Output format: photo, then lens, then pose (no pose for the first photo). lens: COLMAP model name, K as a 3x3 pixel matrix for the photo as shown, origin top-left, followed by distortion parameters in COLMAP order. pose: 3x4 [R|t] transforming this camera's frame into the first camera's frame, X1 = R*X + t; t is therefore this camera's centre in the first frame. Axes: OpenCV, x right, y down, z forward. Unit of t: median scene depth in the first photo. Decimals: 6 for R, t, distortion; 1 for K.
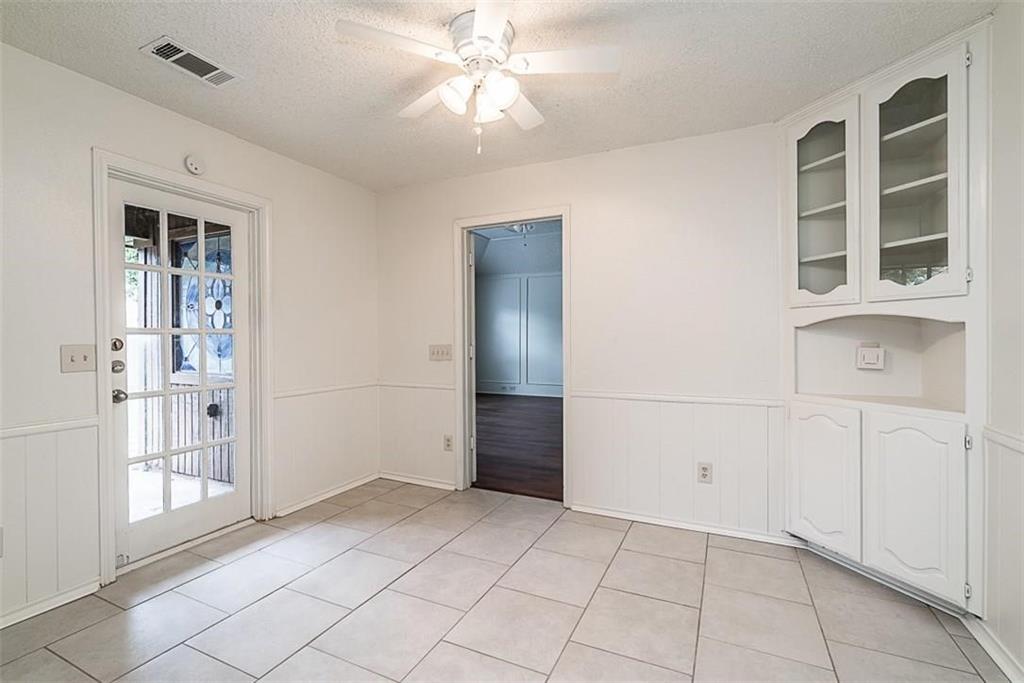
lens RADIAL K [[462.5, 0, 514.6], [0, 462.5, 340.7], [0, 0, 1]] dist [-0.006146, 0.002877]
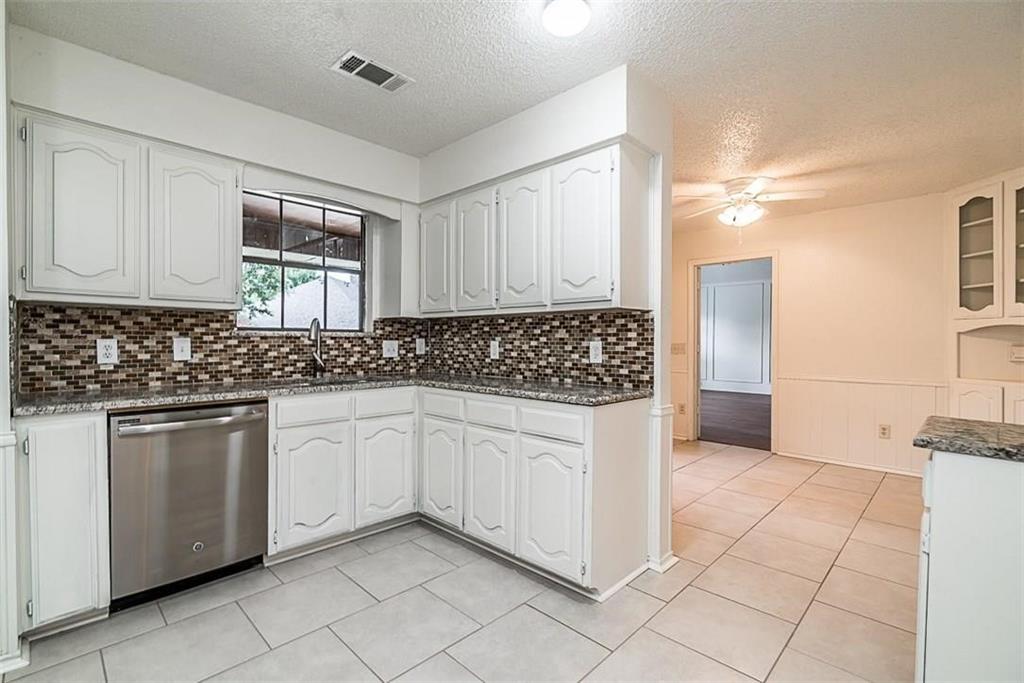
lens RADIAL K [[462.5, 0, 508.7], [0, 462.5, 340.1], [0, 0, 1]] dist [-0.006146, 0.002877]
pose [[0.943796, 0.008376, -0.330422, -0.262339], [-0.010544, 0.999933, -0.004771, 0.017143], [0.330360, 0.007987, 0.943821, -0.877116]]
